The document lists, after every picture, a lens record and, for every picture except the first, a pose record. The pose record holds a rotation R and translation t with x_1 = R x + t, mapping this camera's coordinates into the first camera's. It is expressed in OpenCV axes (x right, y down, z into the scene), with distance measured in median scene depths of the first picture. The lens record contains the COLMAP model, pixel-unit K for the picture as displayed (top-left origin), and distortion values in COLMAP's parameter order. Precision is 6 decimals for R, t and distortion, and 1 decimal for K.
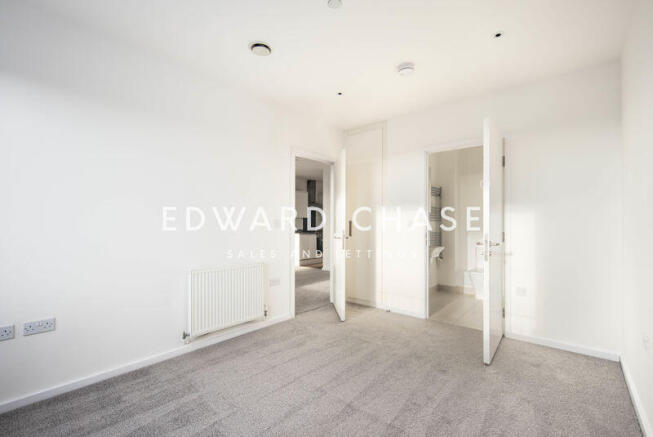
lens RADIAL K [[292.9, 0, 327.4], [0, 292.9, 221.2], [0, 0, 1]] dist [0.011626, -0.000400]
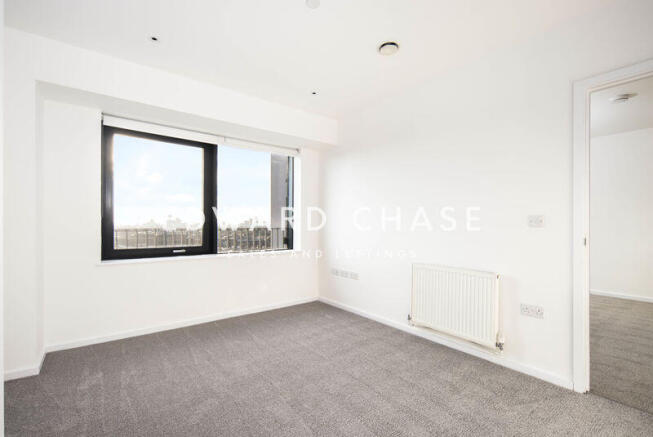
lens RADIAL K [[292.9, 0, 327.4], [0, 292.9, 221.2], [0, 0, 1]] dist [0.011626, -0.000400]
pose [[-0.179648, -0.013365, -0.983640, 0.677048], [0.002067, 0.999900, -0.013963, 0.017918], [0.983729, -0.004541, -0.179603, 0.825042]]
